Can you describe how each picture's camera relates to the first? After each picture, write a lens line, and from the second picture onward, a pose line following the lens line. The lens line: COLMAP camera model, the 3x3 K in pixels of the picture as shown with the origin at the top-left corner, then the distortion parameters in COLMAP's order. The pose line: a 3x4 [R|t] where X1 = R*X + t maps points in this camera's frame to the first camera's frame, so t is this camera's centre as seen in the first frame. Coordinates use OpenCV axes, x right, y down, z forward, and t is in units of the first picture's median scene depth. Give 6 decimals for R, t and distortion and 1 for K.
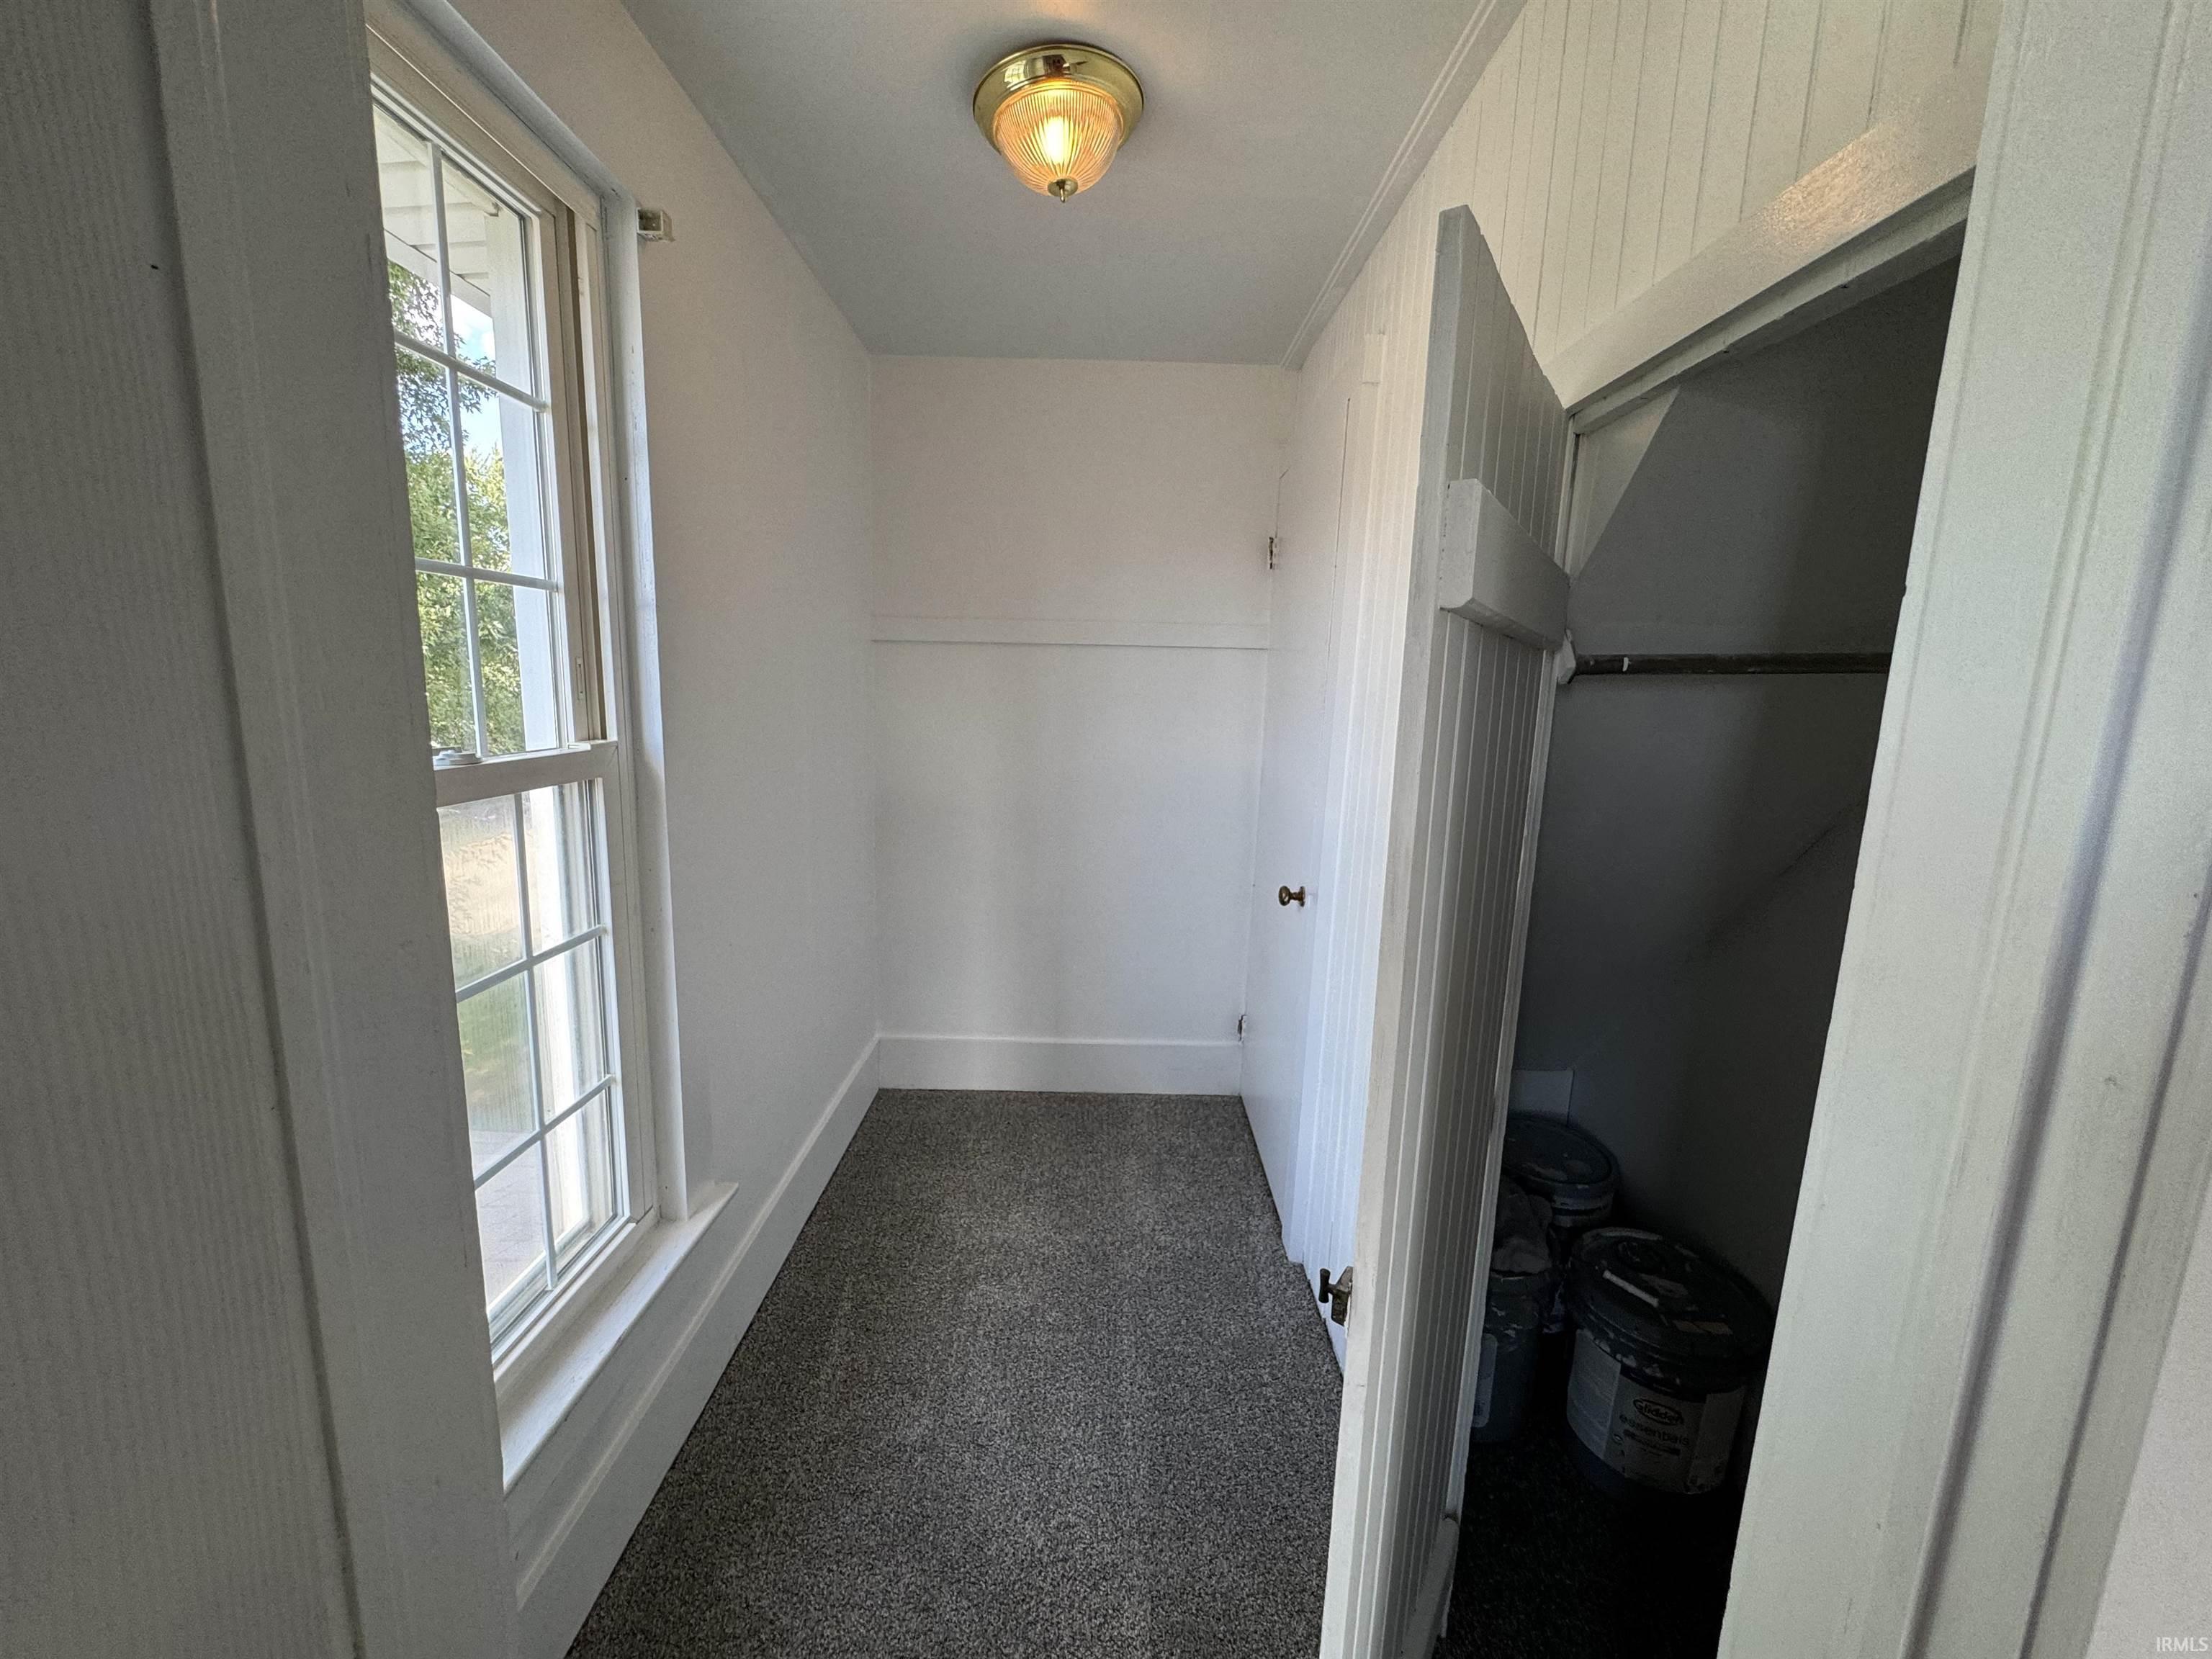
lens RADIAL K [[890.9, 0, 1106.0], [0, 890.9, 829.5], [0, 0, 1]] dist [-0.000841, 0.003271]
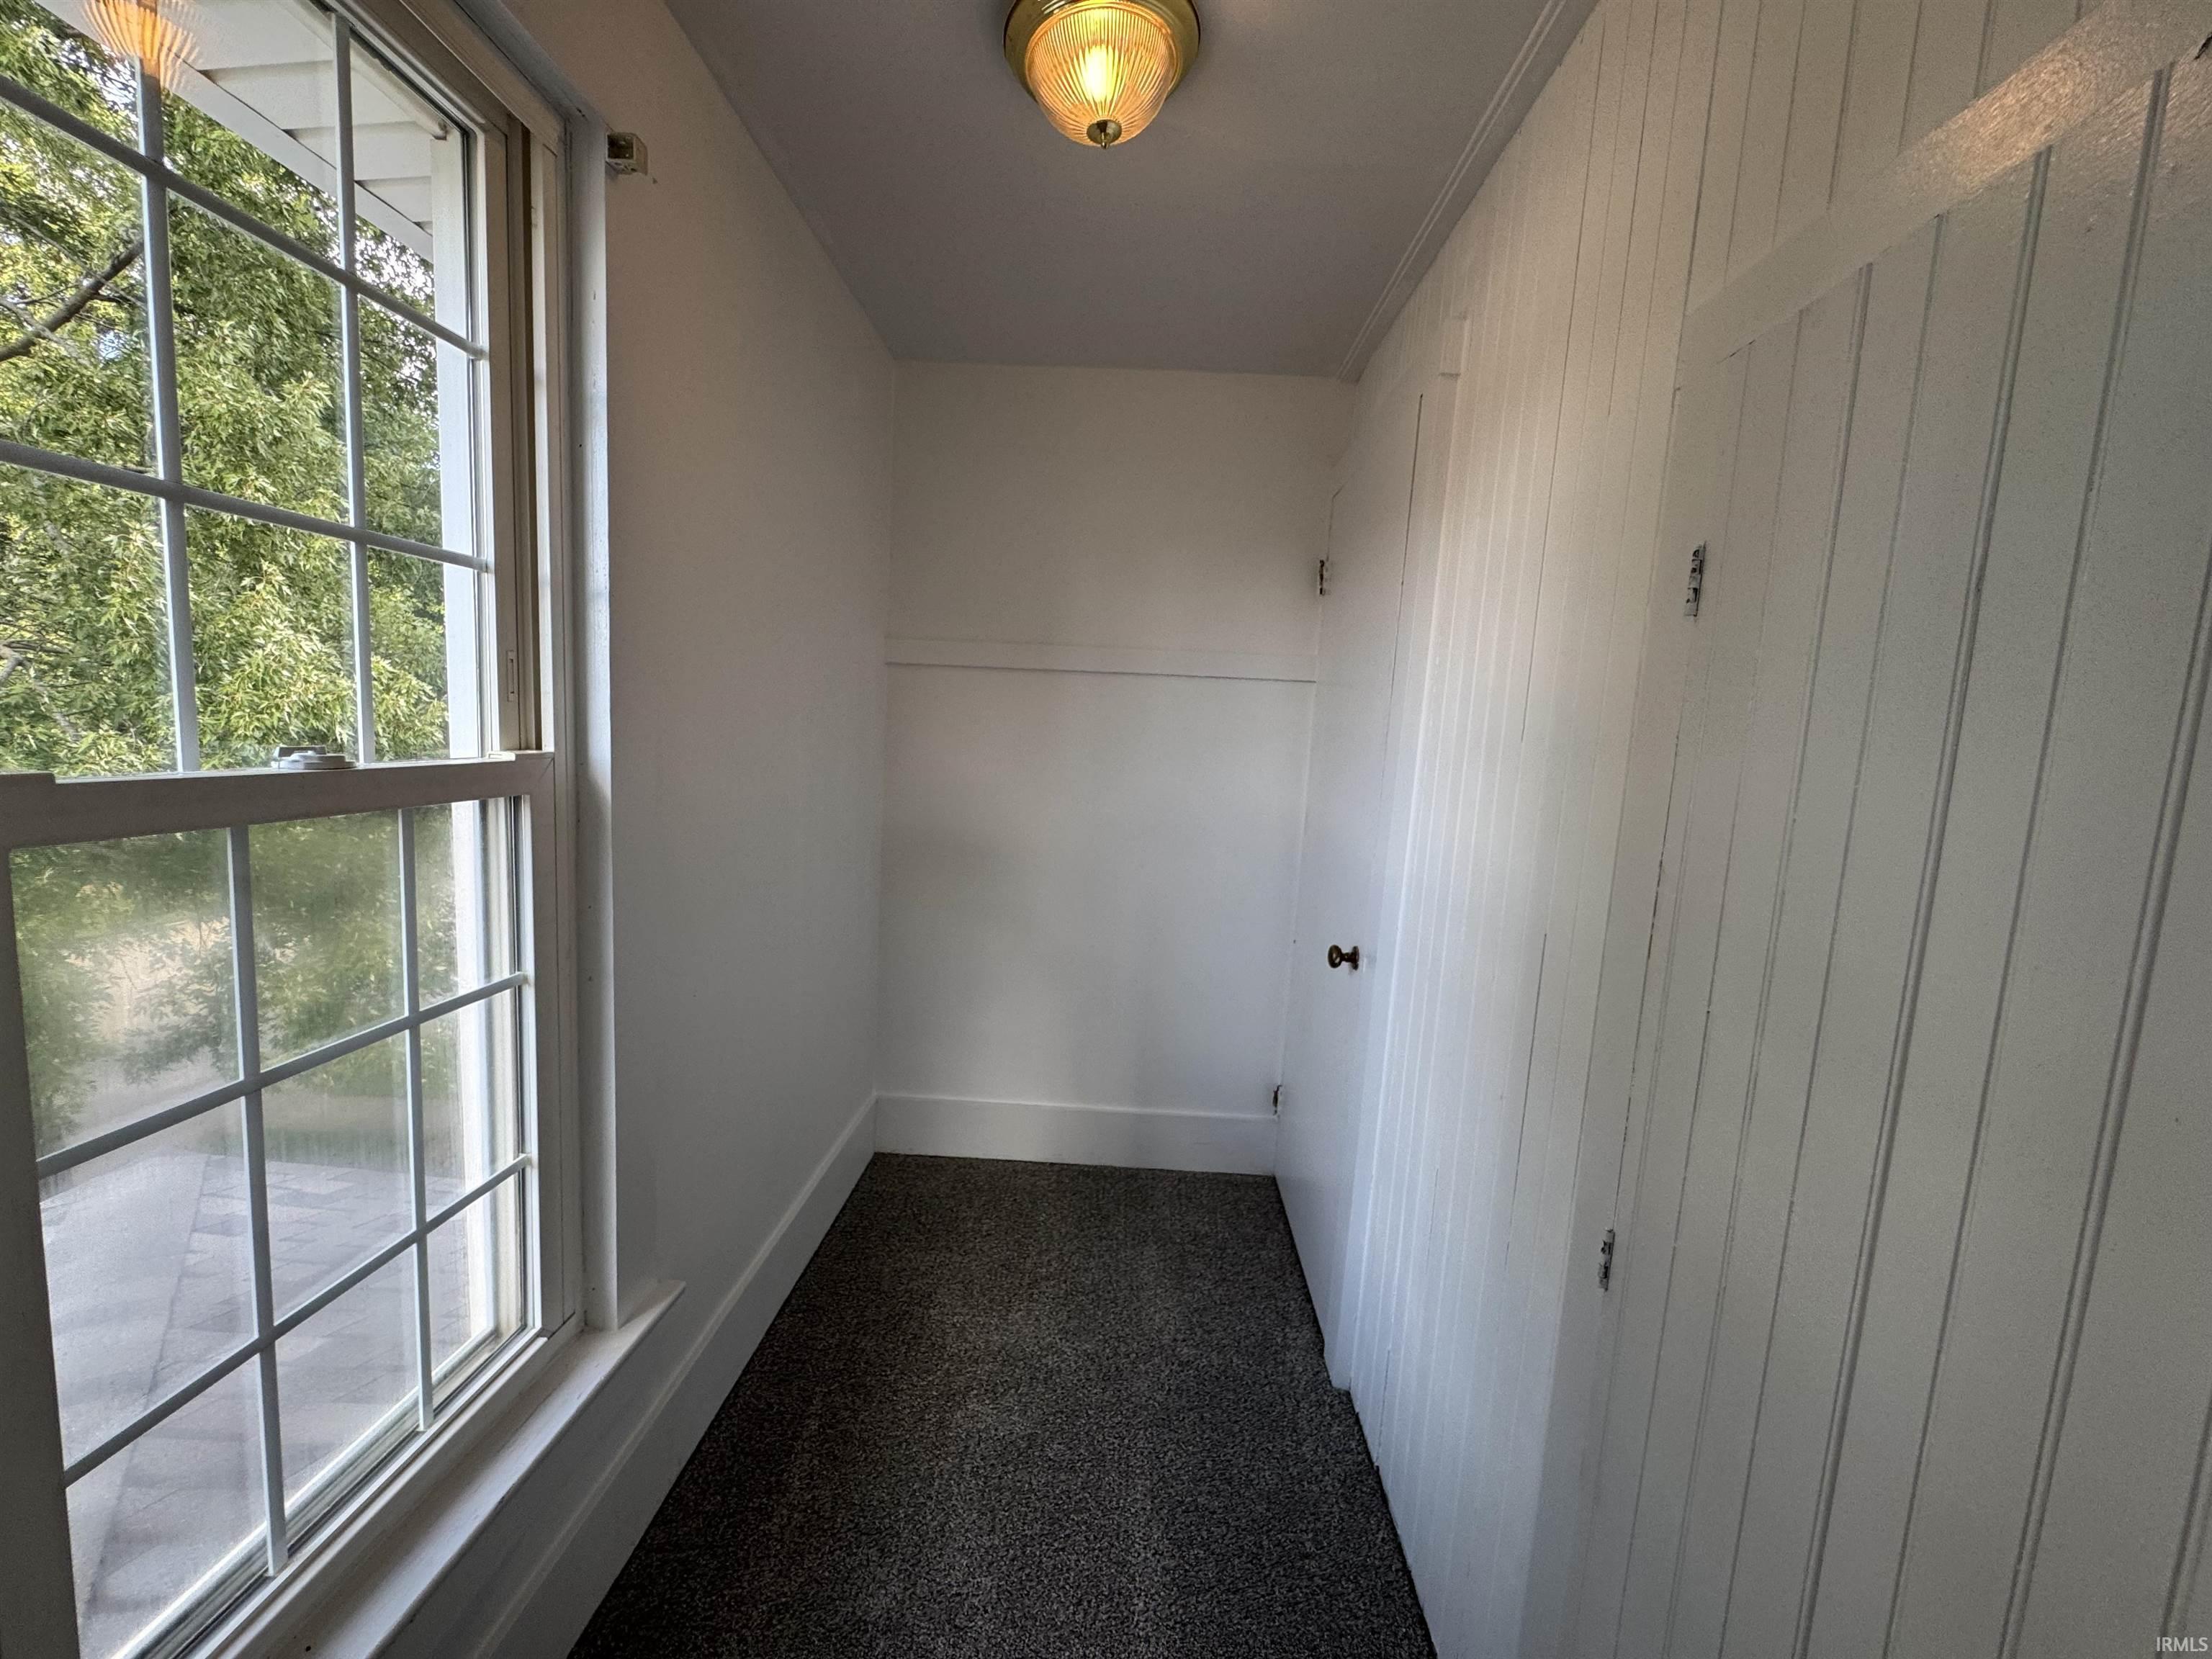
lens RADIAL K [[890.9, 0, 1106.0], [0, 890.9, 829.5], [0, 0, 1]] dist [-0.000841, 0.003271]
pose [[0.999151, 0.027908, -0.030312, -0.001204], [-0.029380, 0.998353, -0.049278, -0.000427], [0.028887, 0.050127, 0.998325, 0.140093]]
